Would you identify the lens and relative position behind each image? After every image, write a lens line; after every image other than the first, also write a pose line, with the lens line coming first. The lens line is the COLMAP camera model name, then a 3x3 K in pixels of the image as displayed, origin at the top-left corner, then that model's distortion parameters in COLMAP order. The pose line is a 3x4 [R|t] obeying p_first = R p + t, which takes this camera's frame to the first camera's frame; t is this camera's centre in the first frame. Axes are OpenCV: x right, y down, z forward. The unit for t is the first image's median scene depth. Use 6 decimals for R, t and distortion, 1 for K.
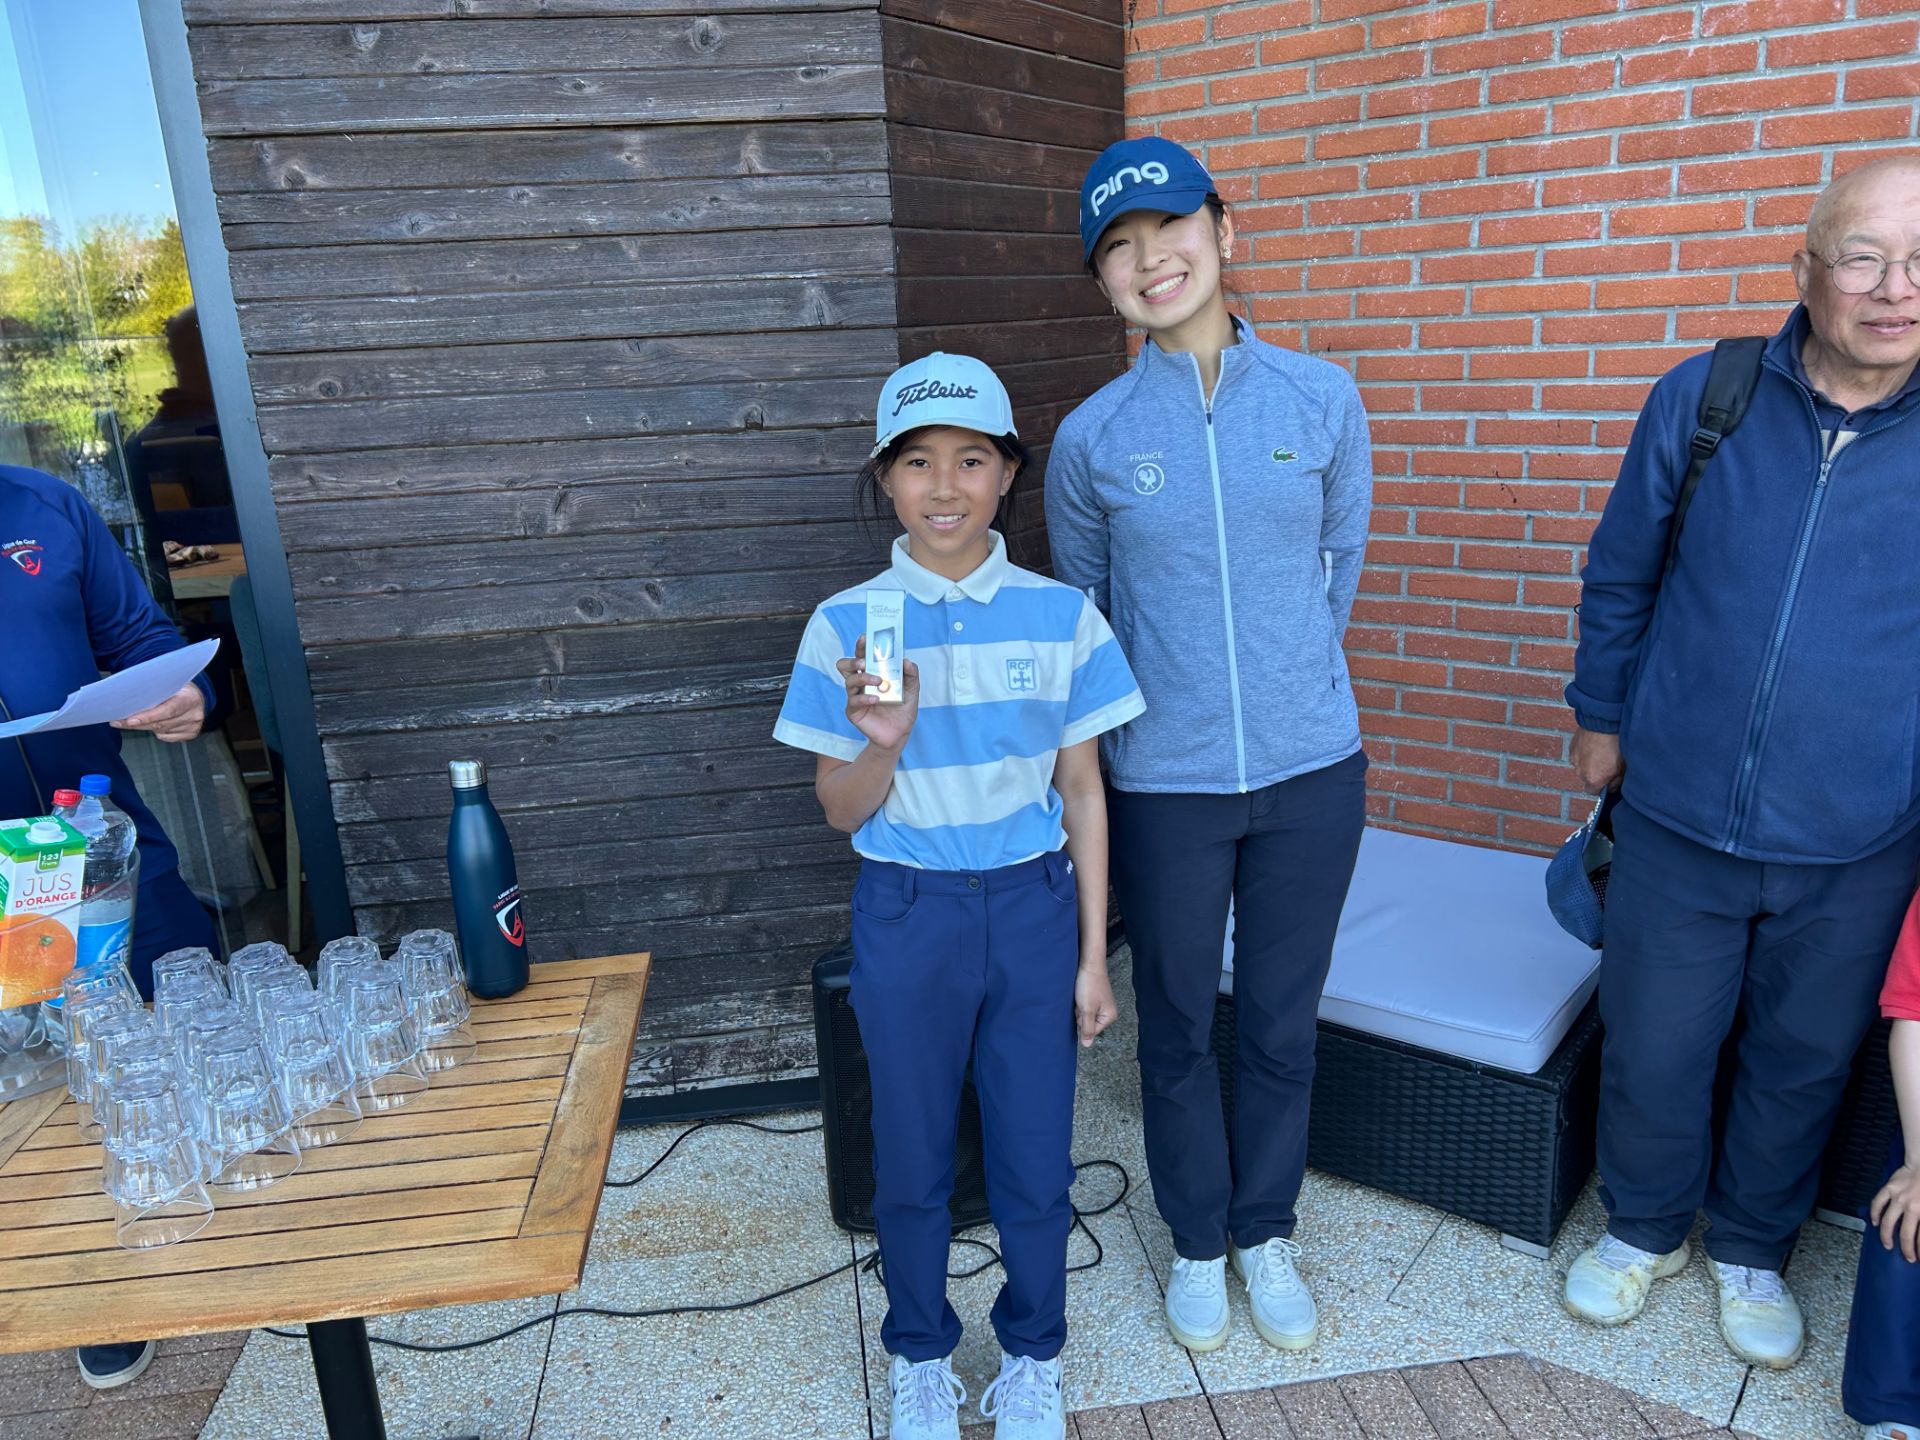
lens RADIAL K [[1453.5, 0, 968.9], [0, 1453.5, 731.5], [0, 0, 1]] dist [0.026781, -0.010226]
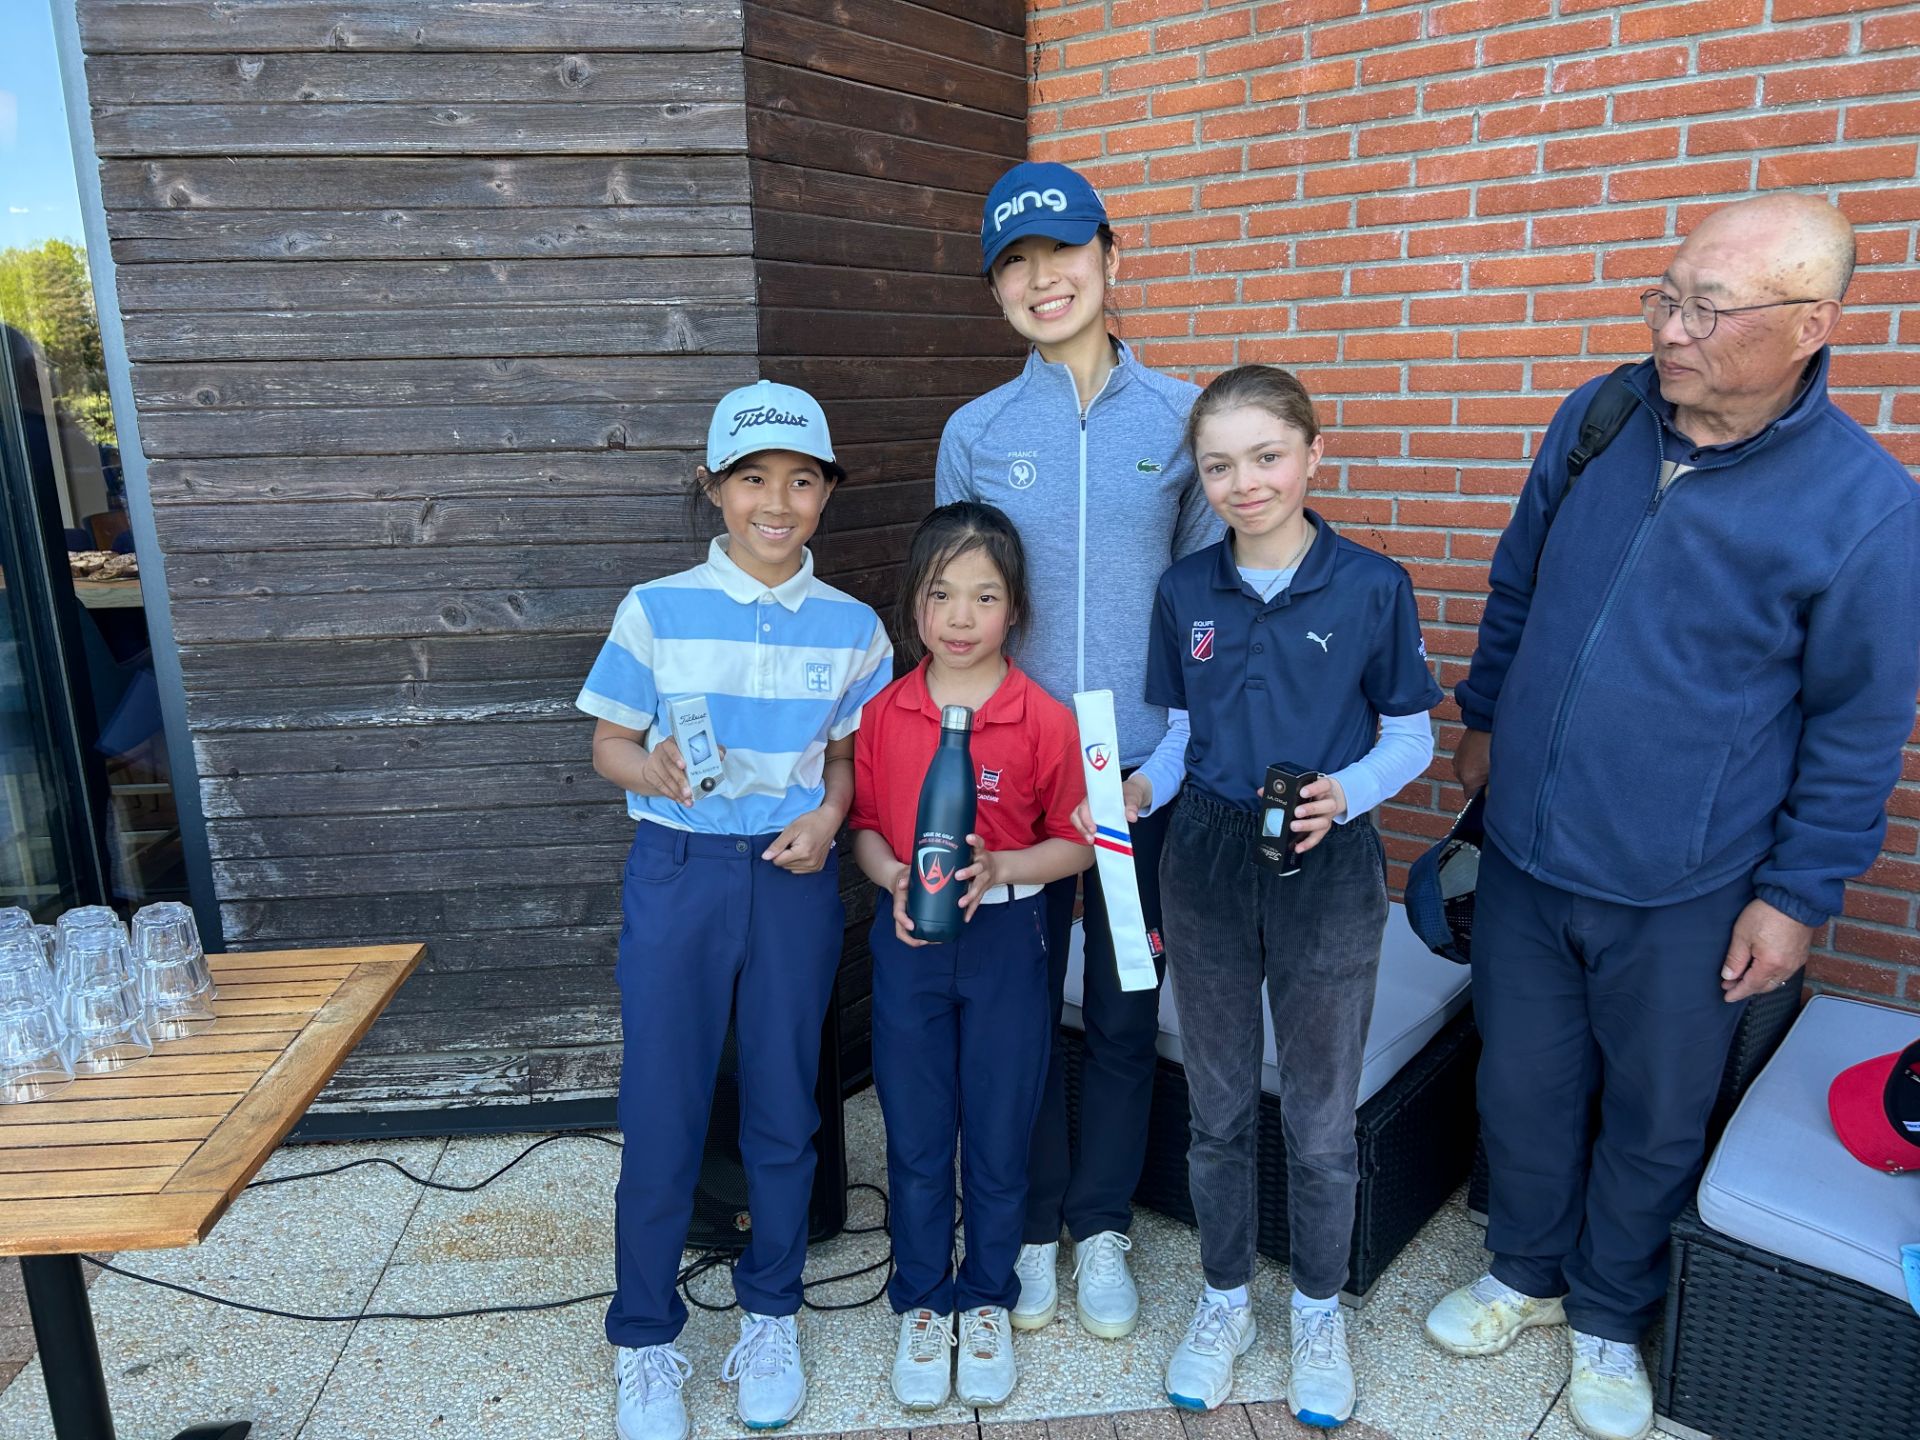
lens RADIAL K [[1449.9, 0, 967.1], [0, 1449.9, 724.5], [0, 0, 1]] dist [0.025611, -0.012797]
pose [[0.998237, 0.037818, -0.045754, 0.157044], [-0.039894, 0.998174, -0.045347, 0.023684], [0.043956, 0.047092, 0.997923, -0.004665]]
